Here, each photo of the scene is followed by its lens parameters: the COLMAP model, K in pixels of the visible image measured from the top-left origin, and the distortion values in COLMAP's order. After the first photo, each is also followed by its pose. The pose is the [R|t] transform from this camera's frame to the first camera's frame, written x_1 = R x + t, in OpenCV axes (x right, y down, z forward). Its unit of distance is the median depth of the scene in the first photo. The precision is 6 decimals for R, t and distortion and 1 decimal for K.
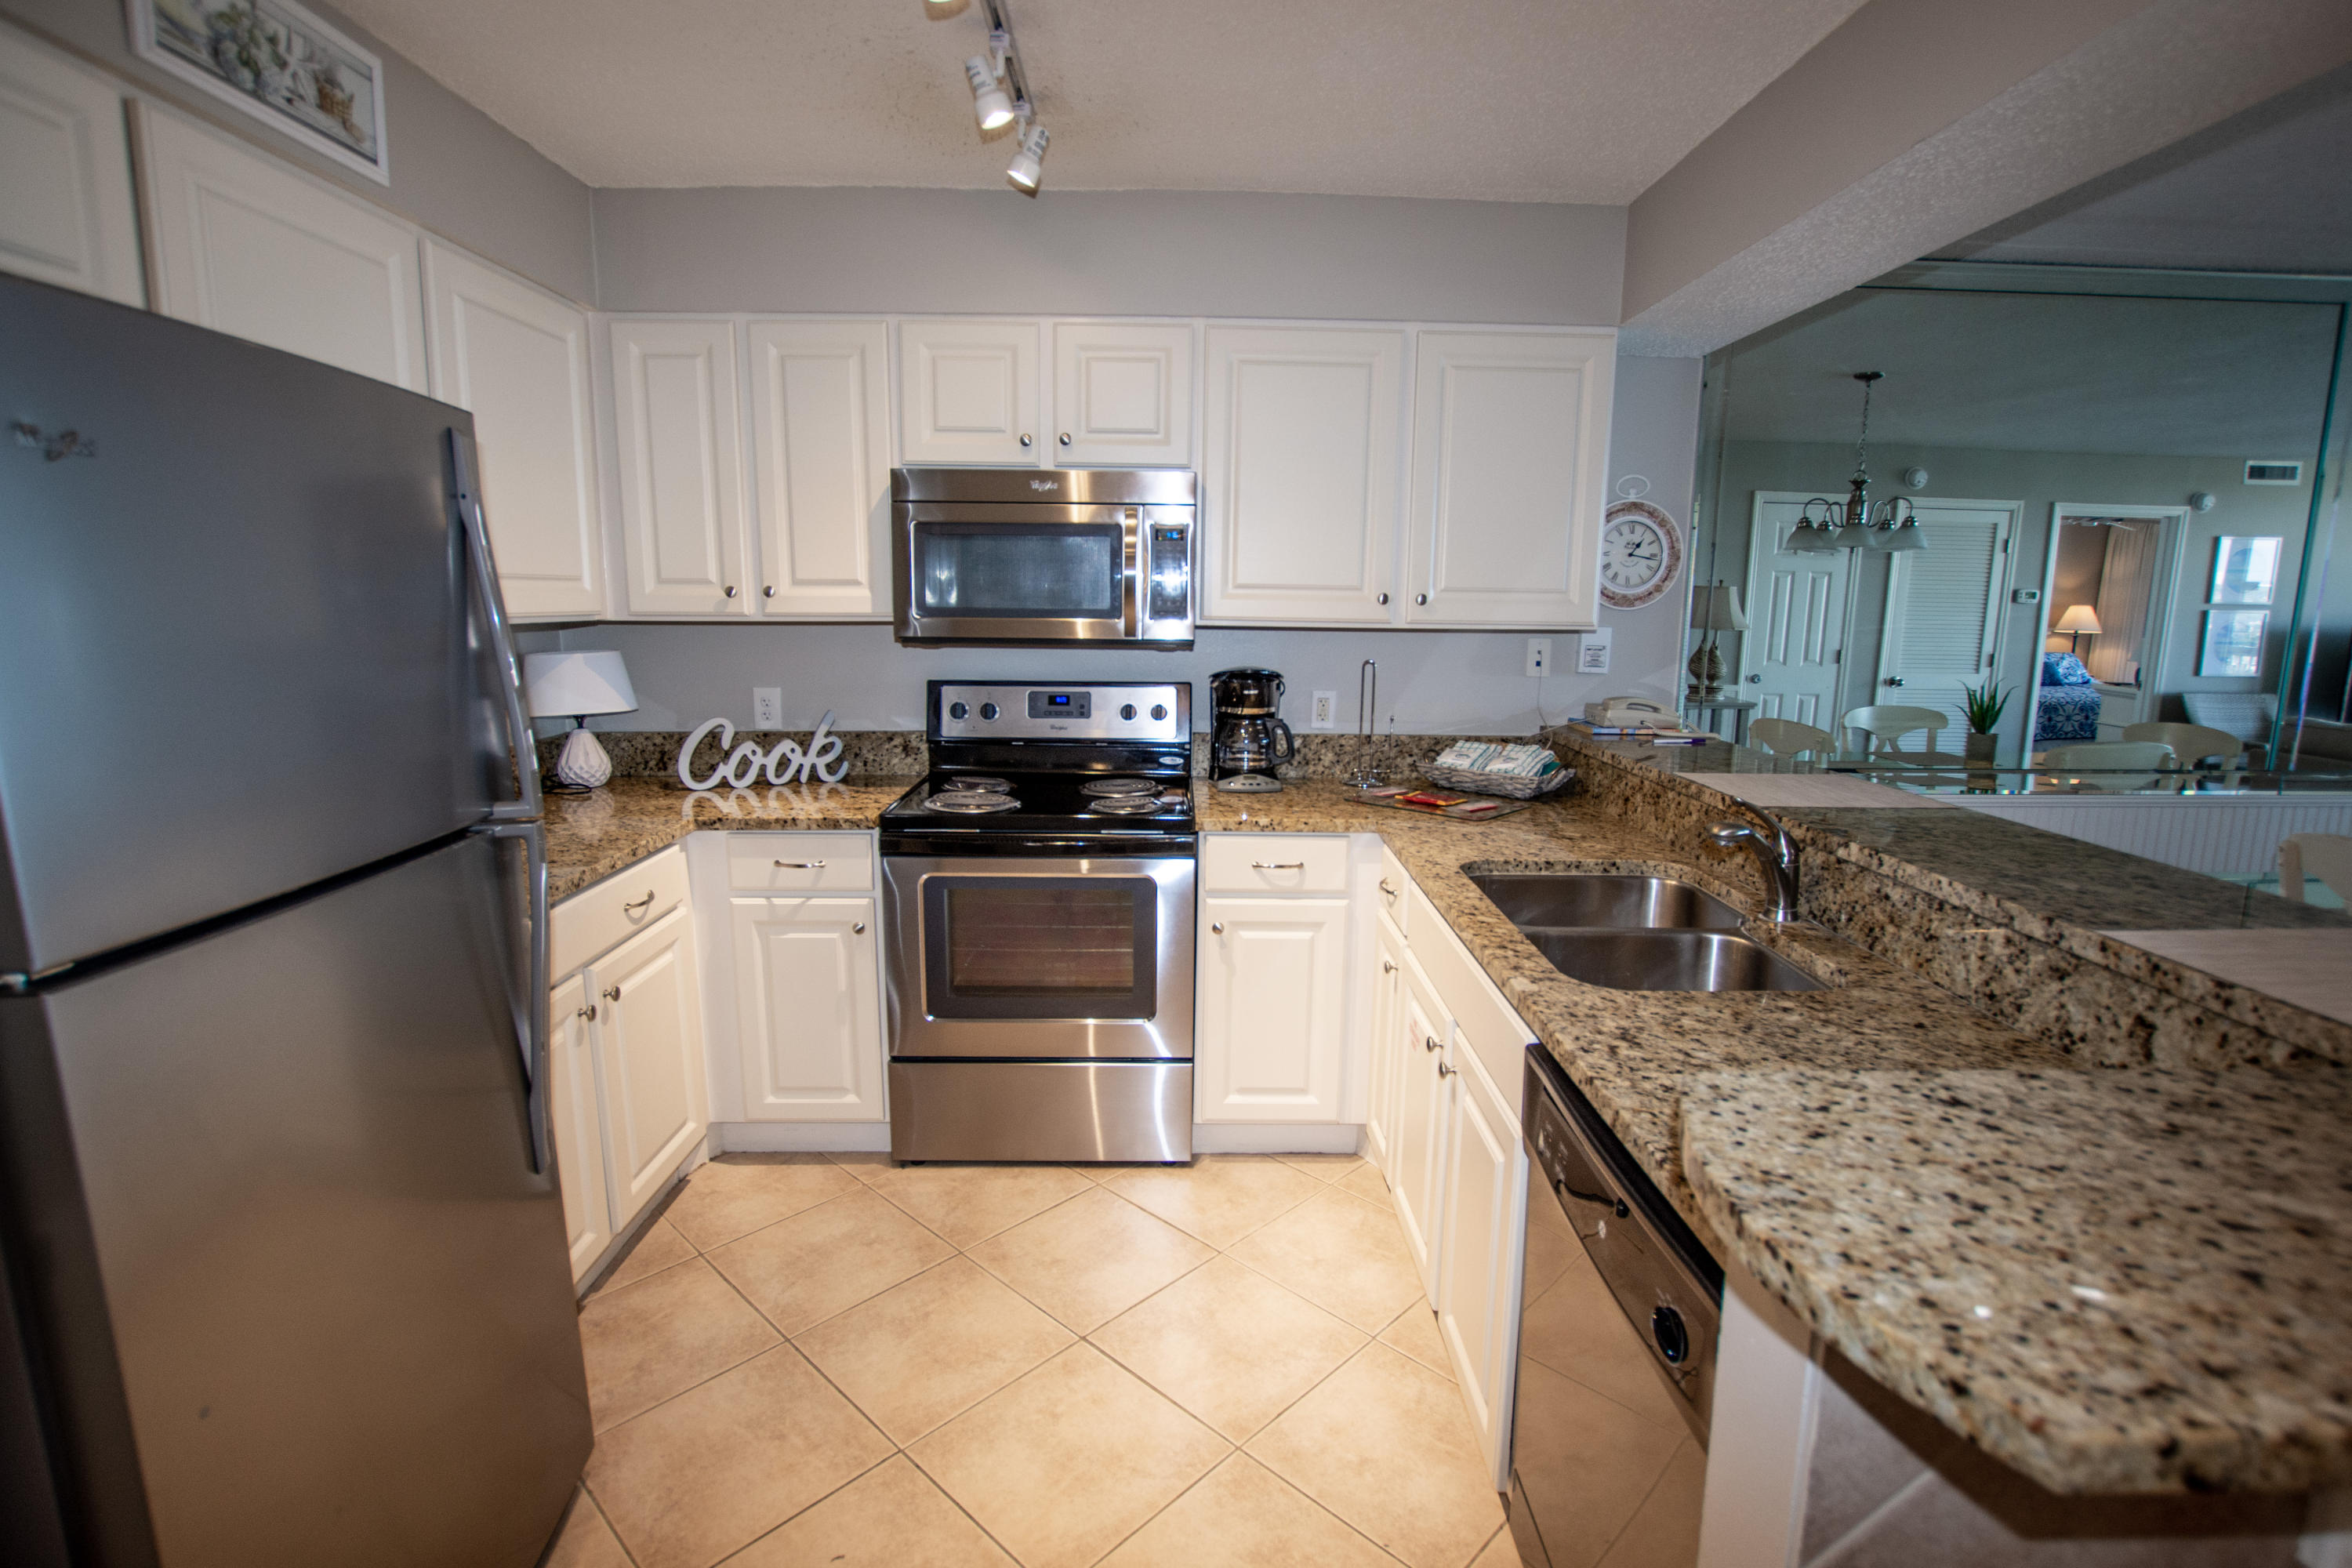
lens RADIAL K [[1094.5, 0, 1191.0], [0, 1094.5, 780.9], [0, 0, 1]] dist [-0.028105, 0.000818]
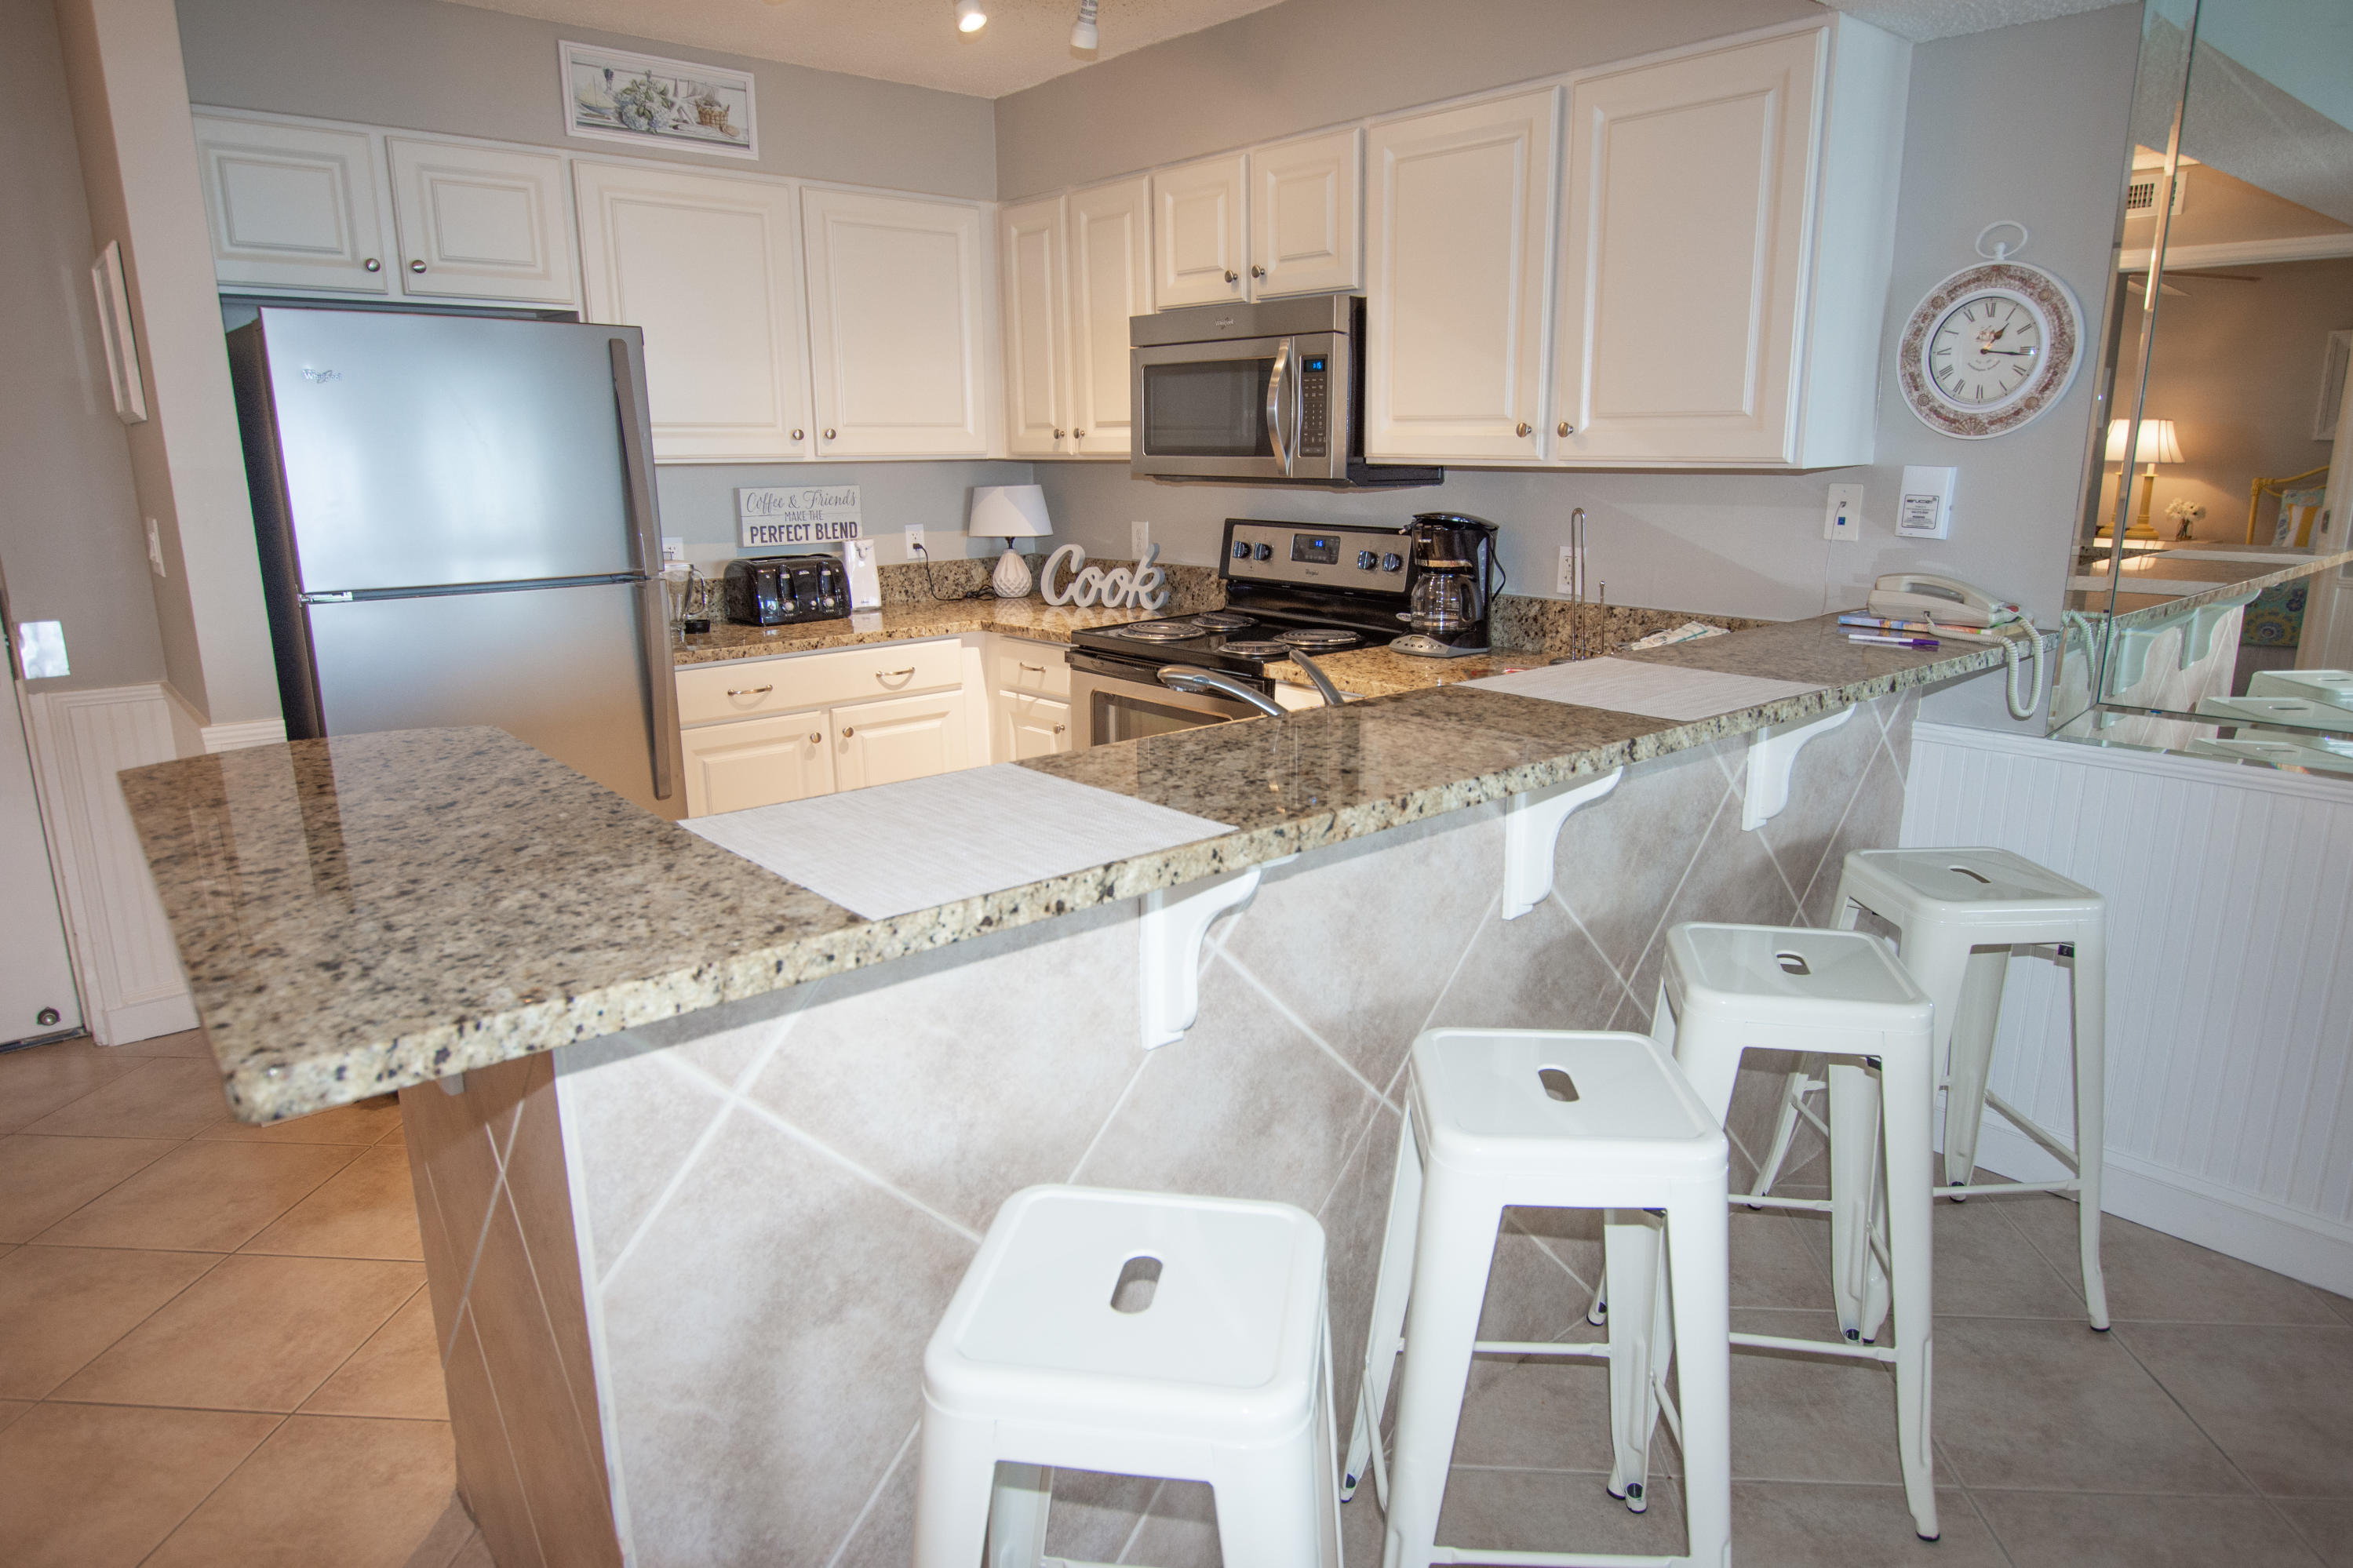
lens RADIAL K [[1397.2, 0, 1181.0], [0, 1397.2, 773.3], [0, 0, 1]] dist [-0.010088, 0.000312]
pose [[0.641217, 0.165771, -0.749240, 0.783581], [-0.112387, 0.986146, 0.122003, -0.011703], [0.759085, 0.005974, 0.650964, 0.122459]]
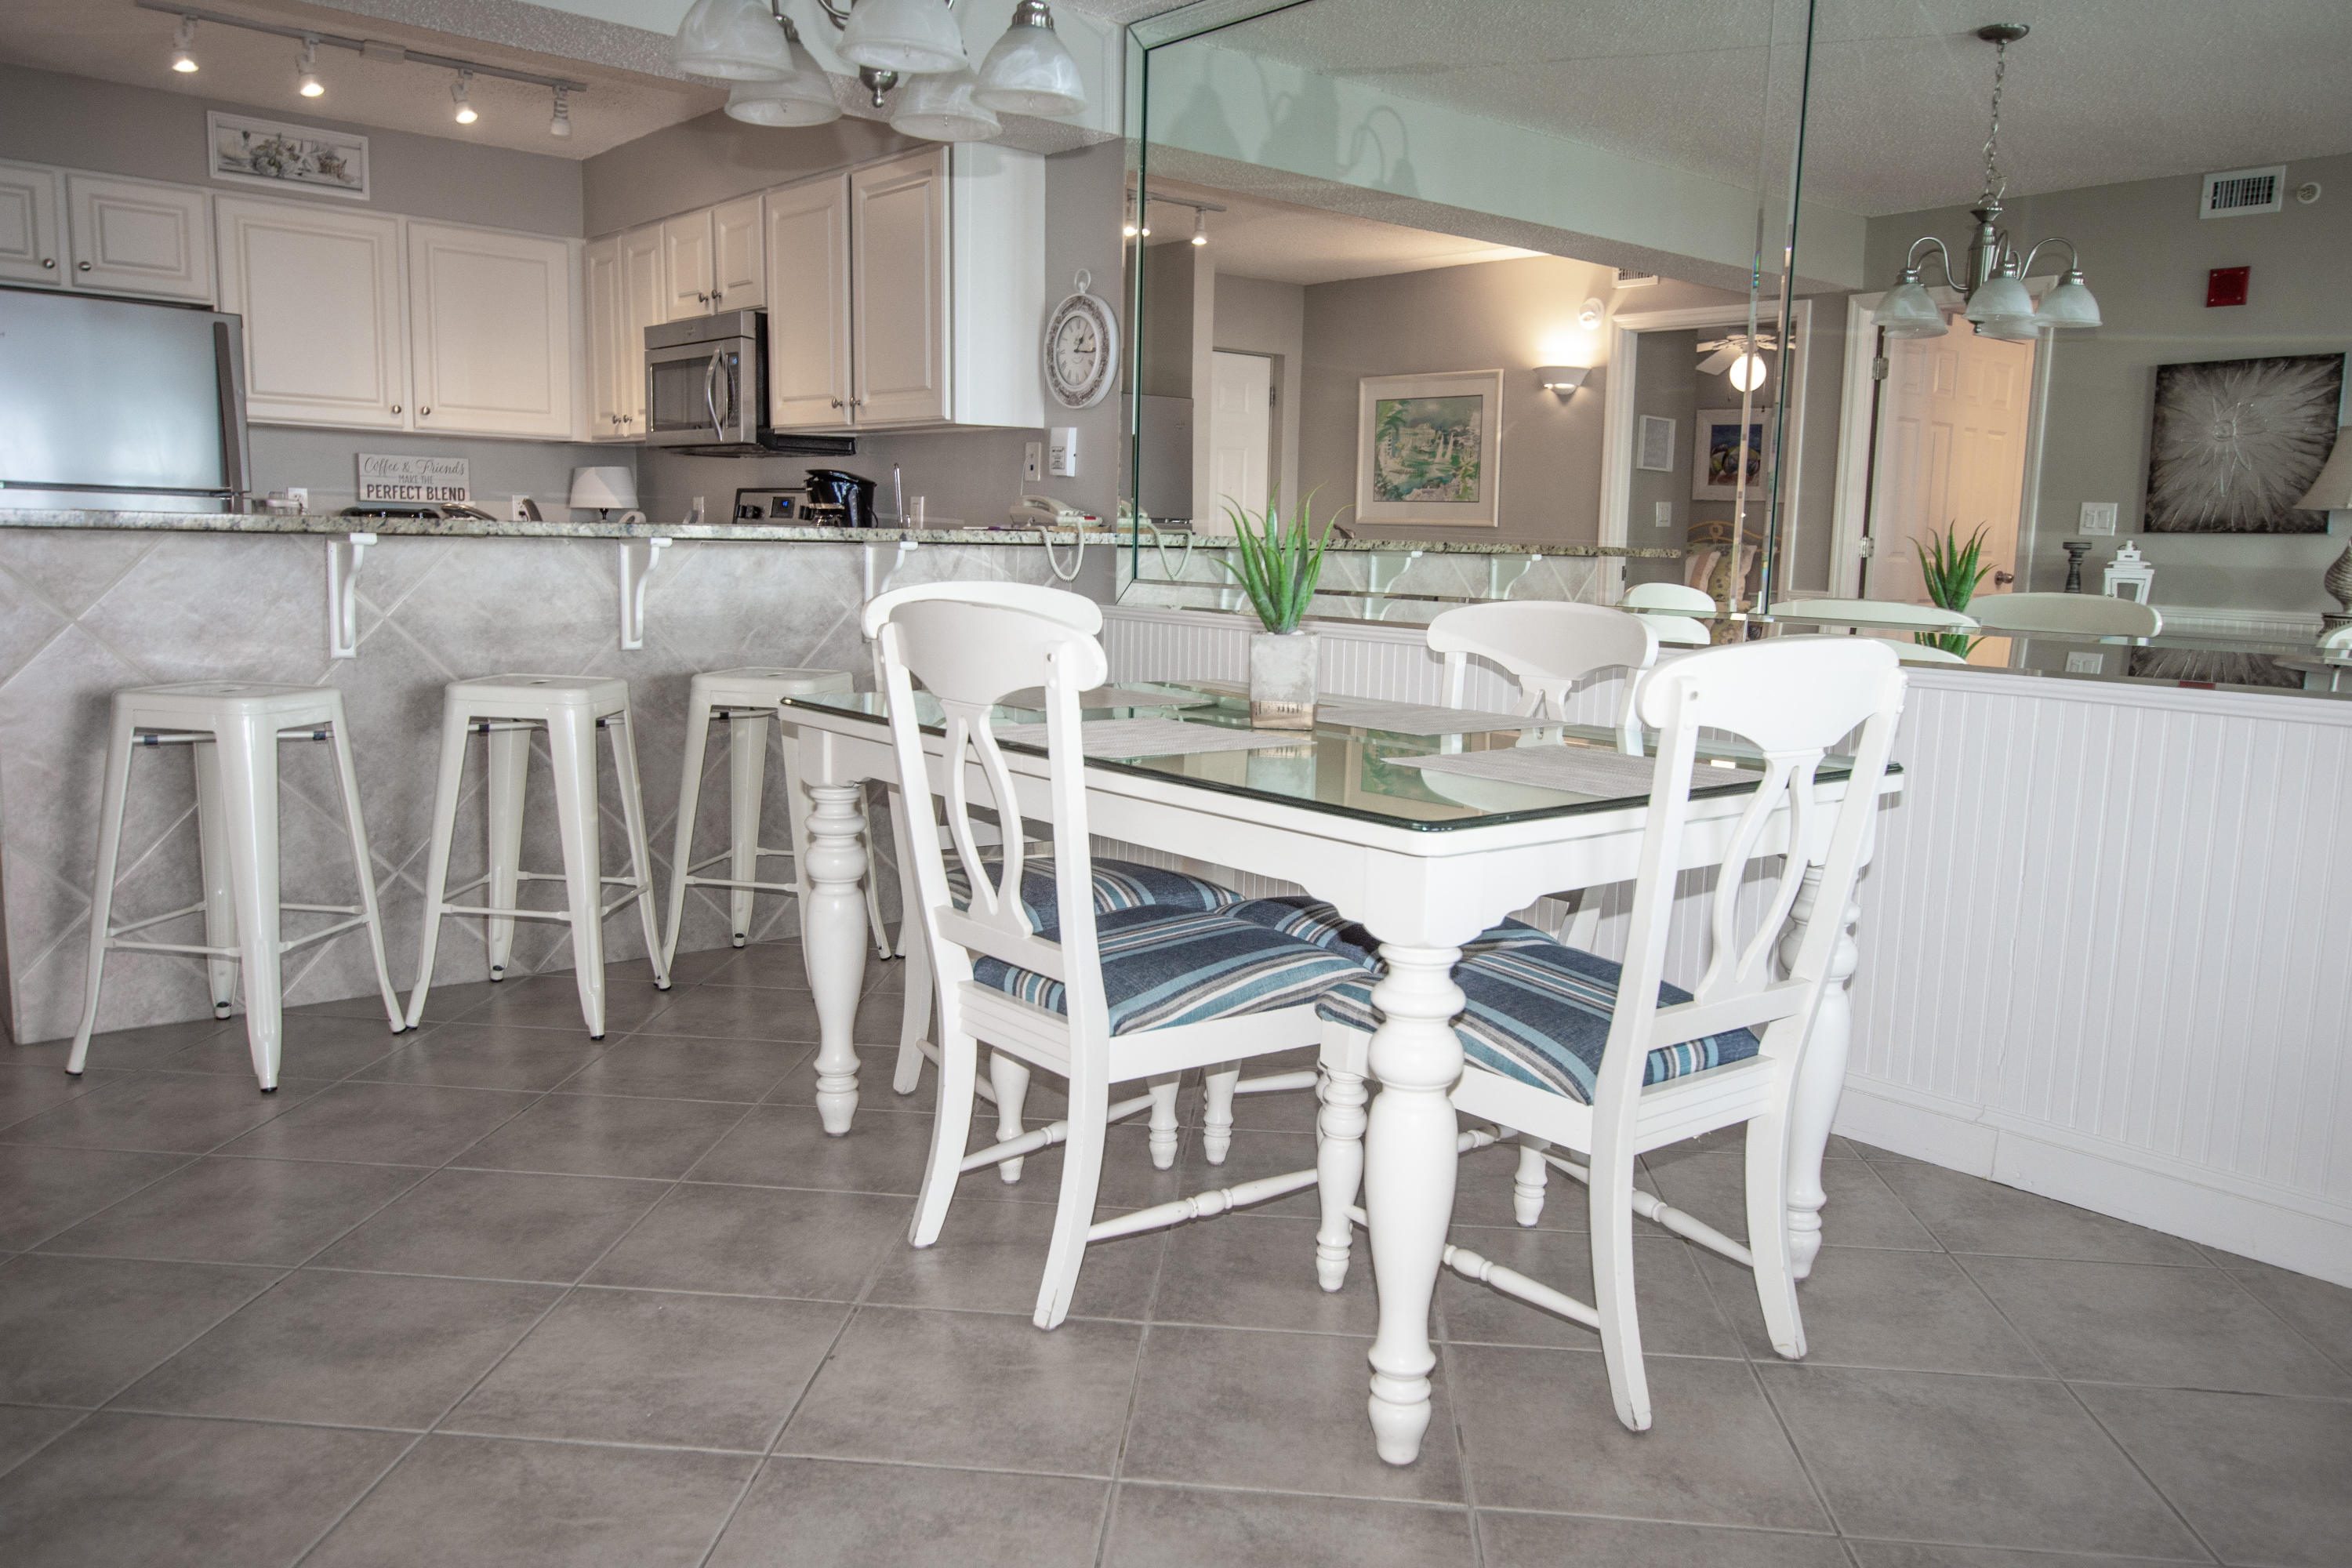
lens RADIAL K [[1686.5, 0, 1178.1], [0, 1686.5, 776.7], [0, 0, 1]] dist [0.000972, 0.004035]
pose [[0.639637, 0.119553, -0.759323, 1.716270], [-0.146028, 0.988741, 0.032664, 0.108828], [0.754679, 0.089989, 0.649893, 0.131554]]
